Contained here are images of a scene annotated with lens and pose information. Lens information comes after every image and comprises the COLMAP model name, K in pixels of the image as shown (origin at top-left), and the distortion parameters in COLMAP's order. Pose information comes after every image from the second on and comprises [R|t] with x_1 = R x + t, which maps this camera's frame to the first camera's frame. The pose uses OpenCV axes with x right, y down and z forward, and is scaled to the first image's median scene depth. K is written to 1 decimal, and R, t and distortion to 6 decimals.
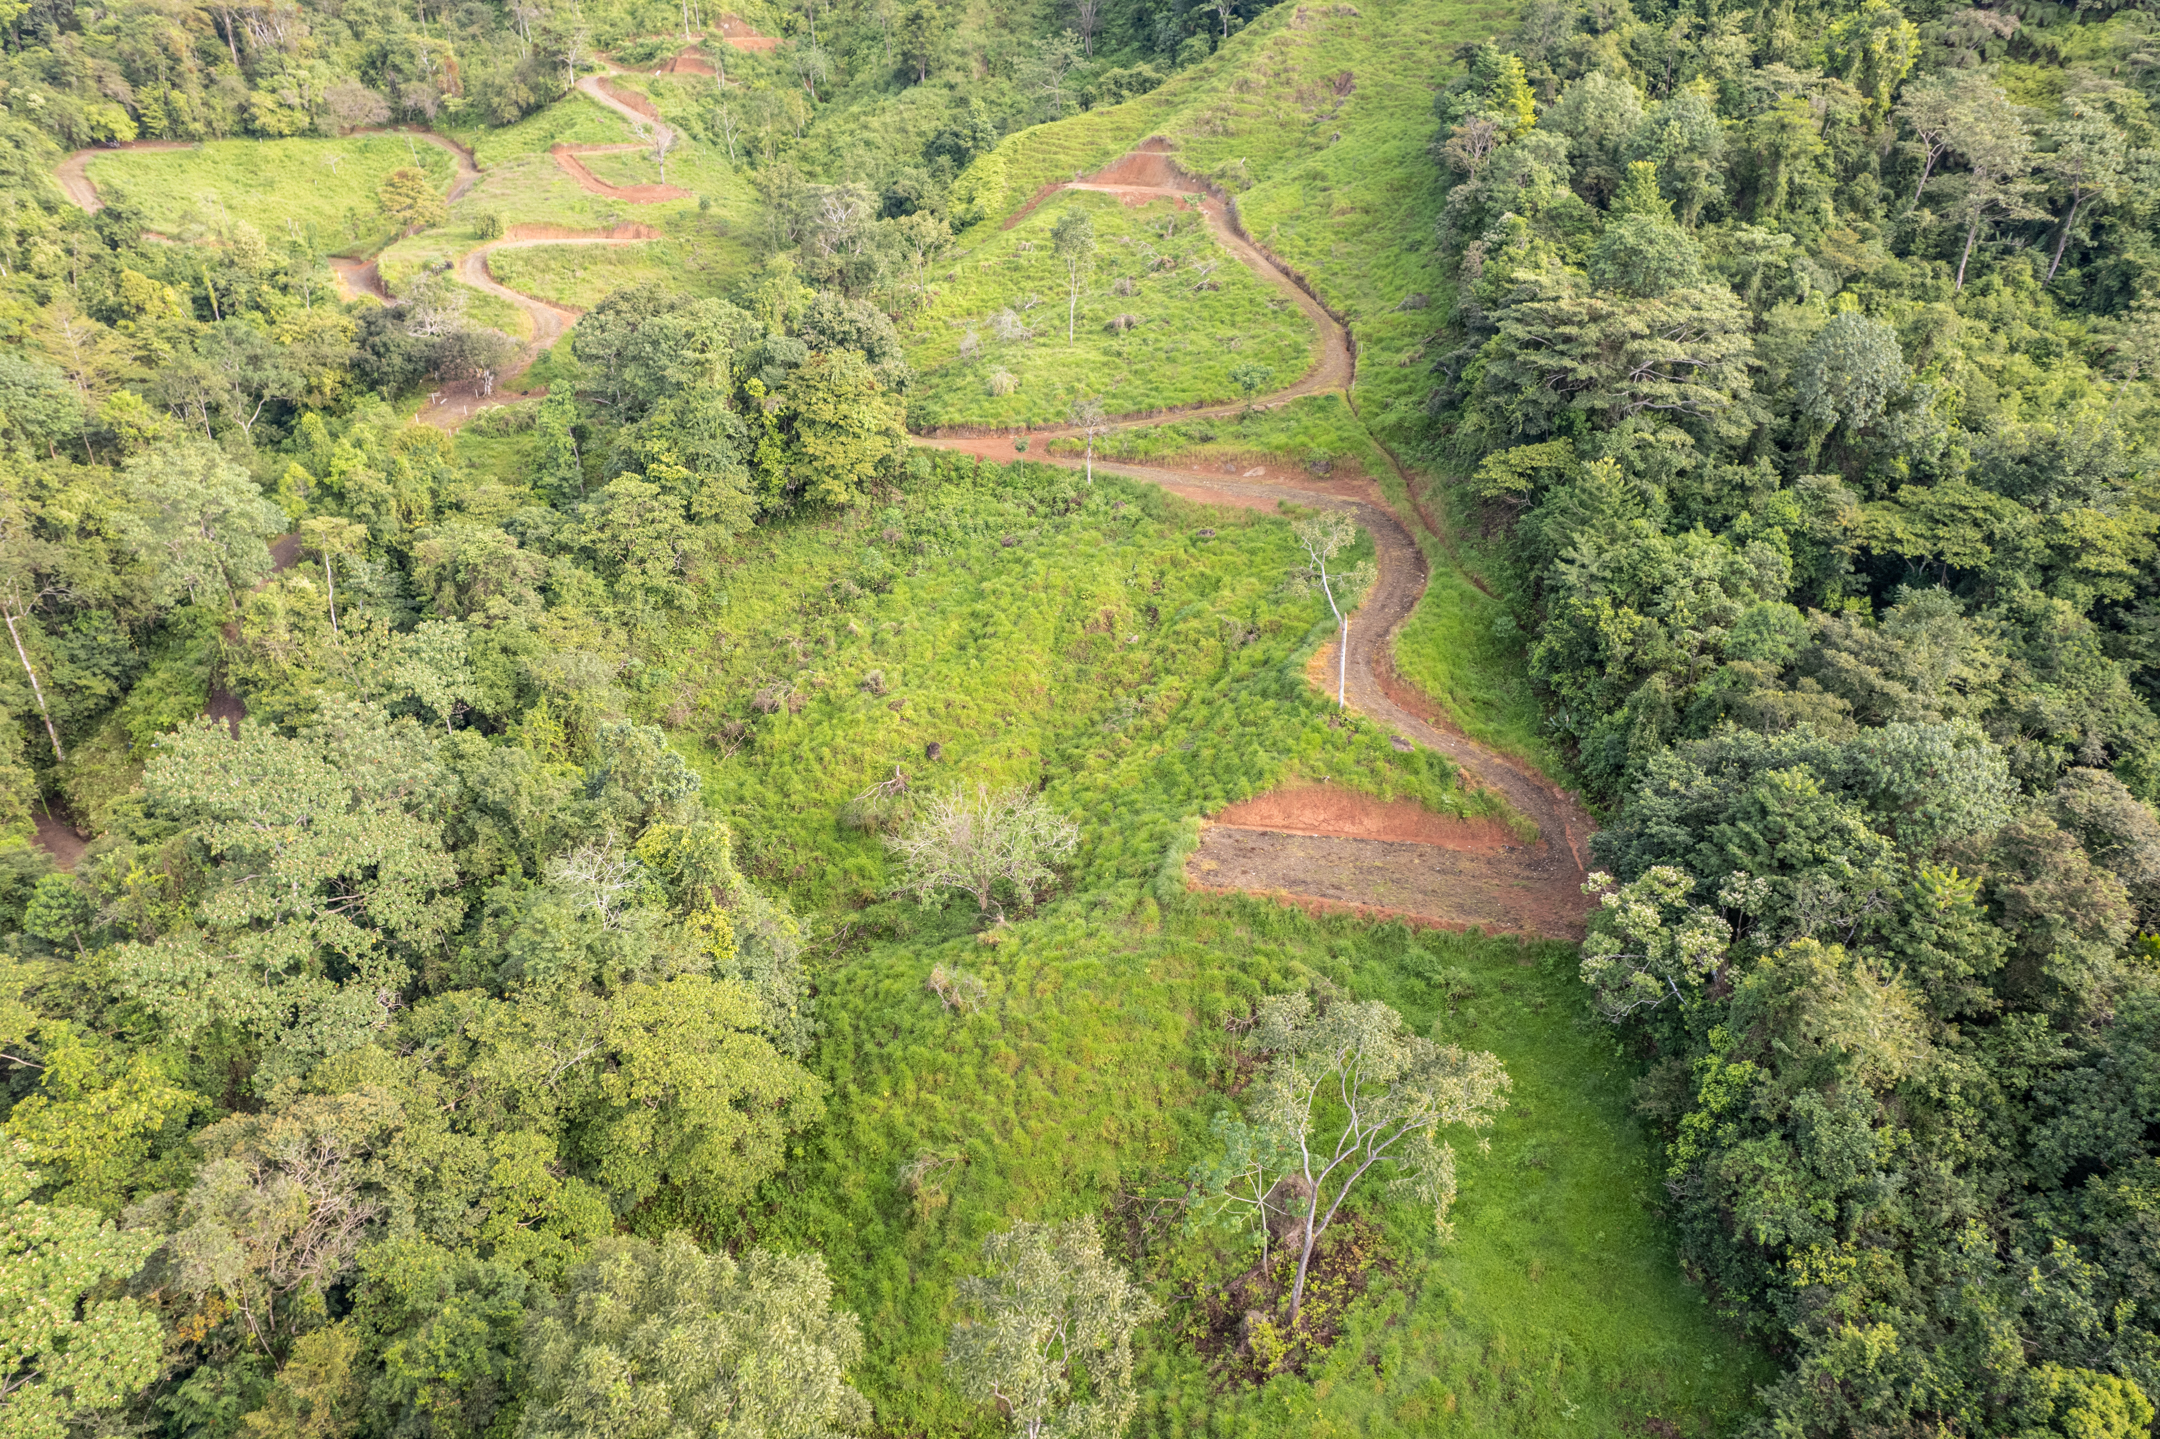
lens RADIAL K [[1379.9, 0, 1069.9], [0, 1379.9, 736.5], [0, 0, 1]] dist [-0.078629, 0.071556]
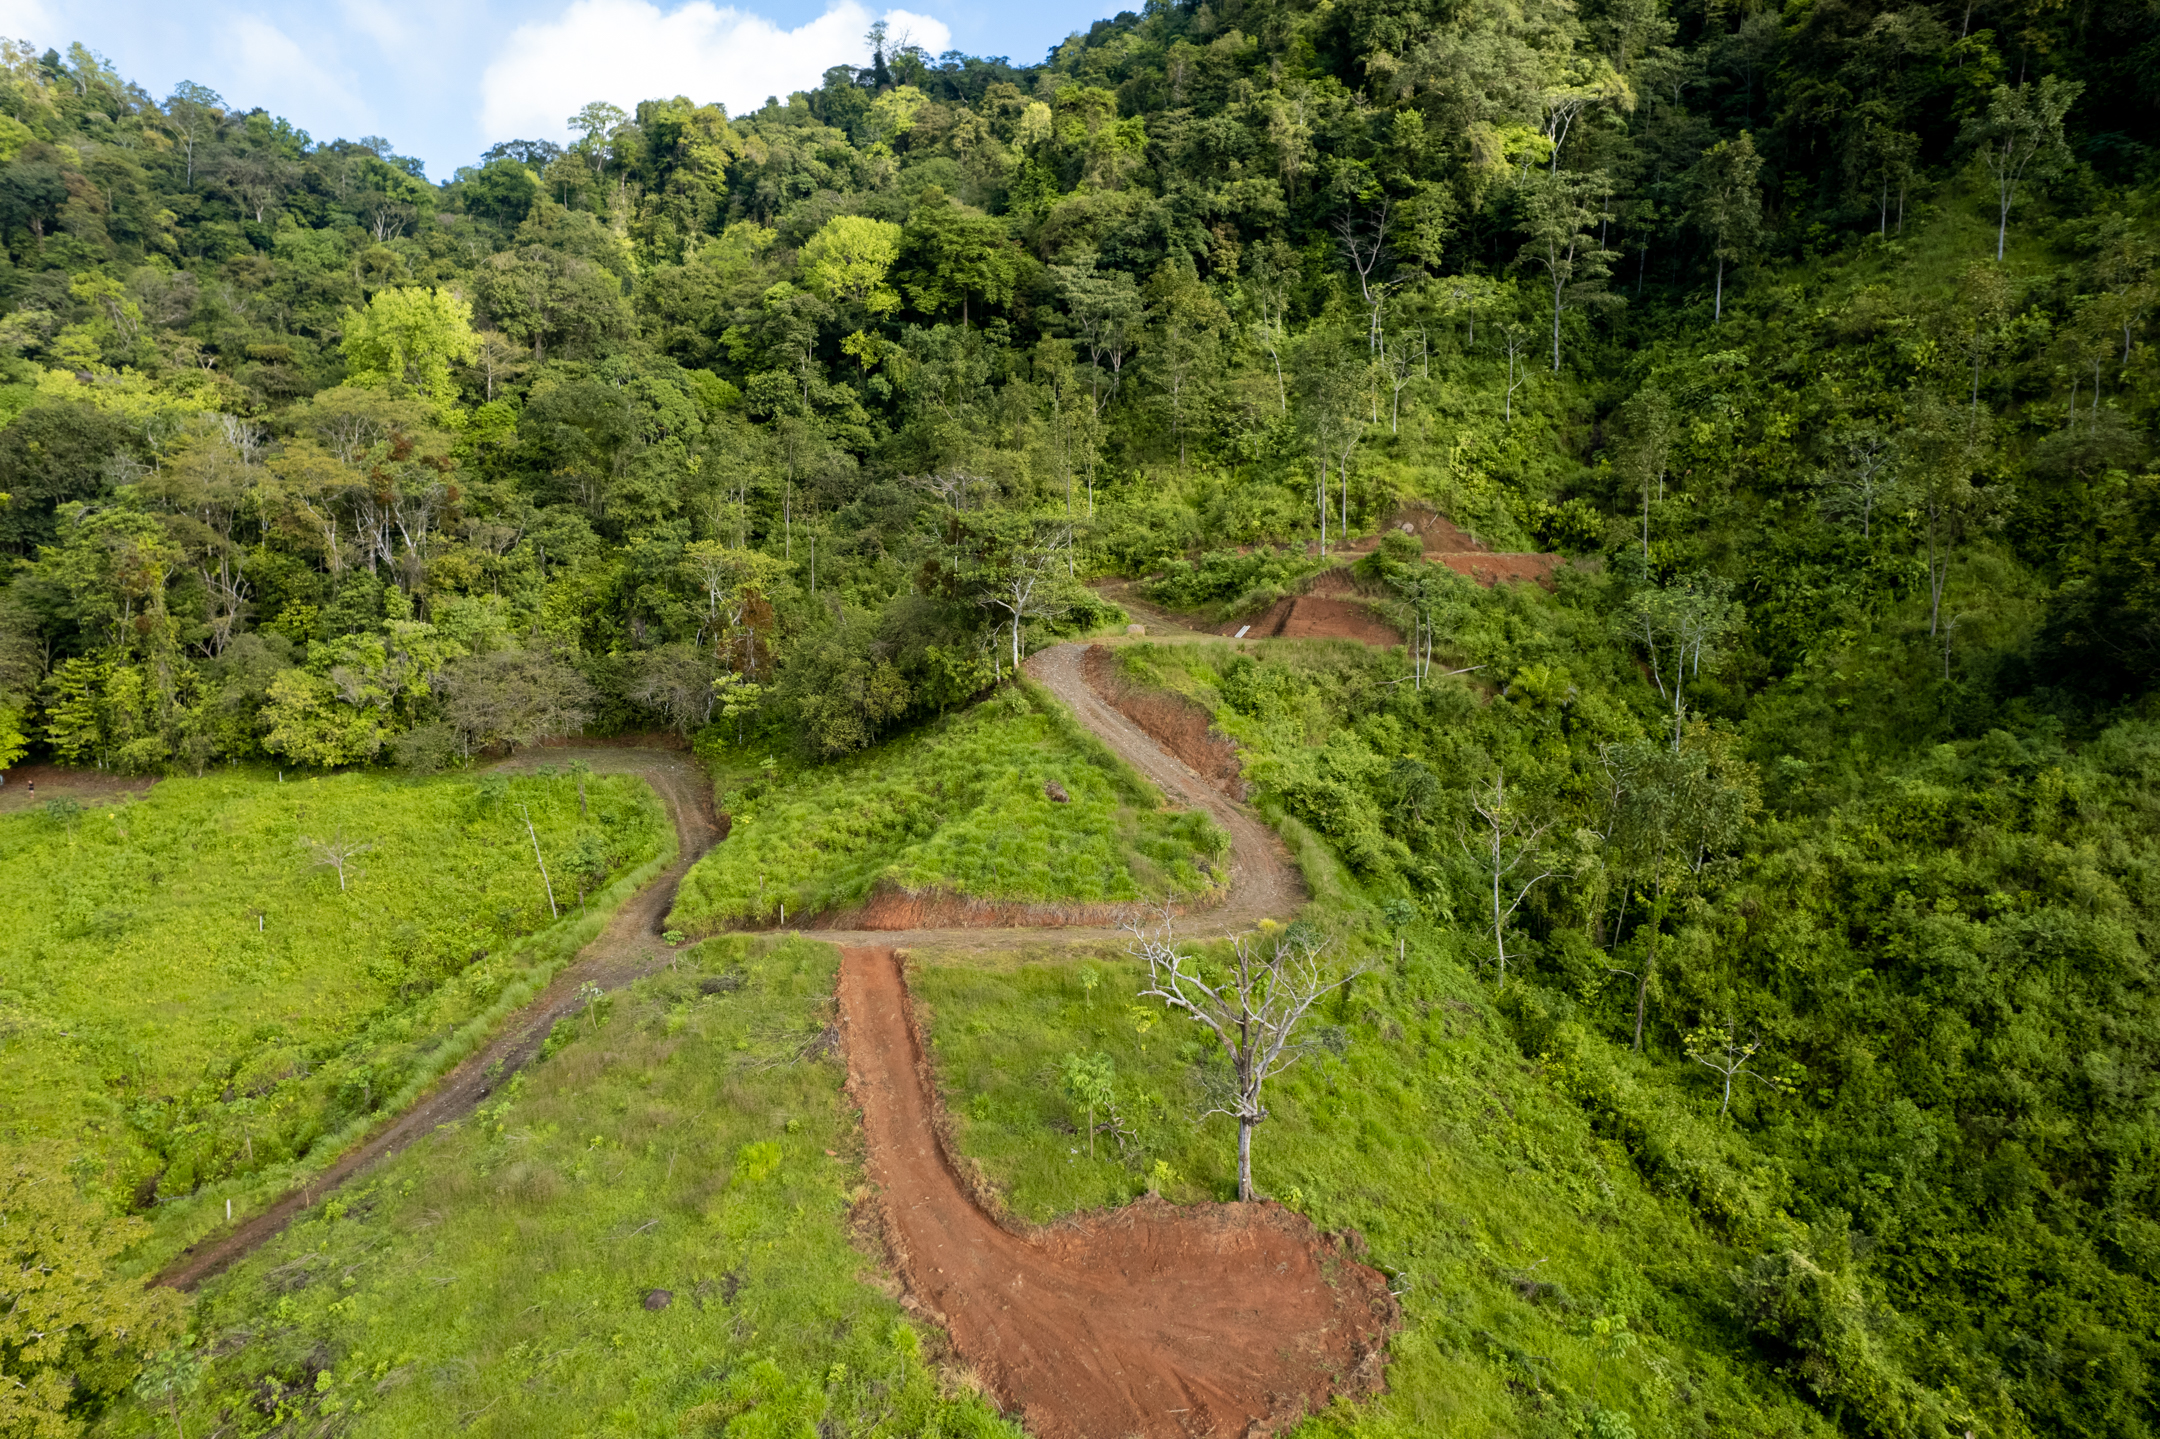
lens RADIAL K [[1379.9, 0, 1074.5], [0, 1379.9, 738.1], [0, 0, 1]] dist [-0.078629, 0.071556]
pose [[0.933503, 0.045425, -0.355682, -0.276087], [-0.162201, 0.938149, -0.305889, -0.442212], [0.319787, 0.343240, 0.883132, 0.857950]]
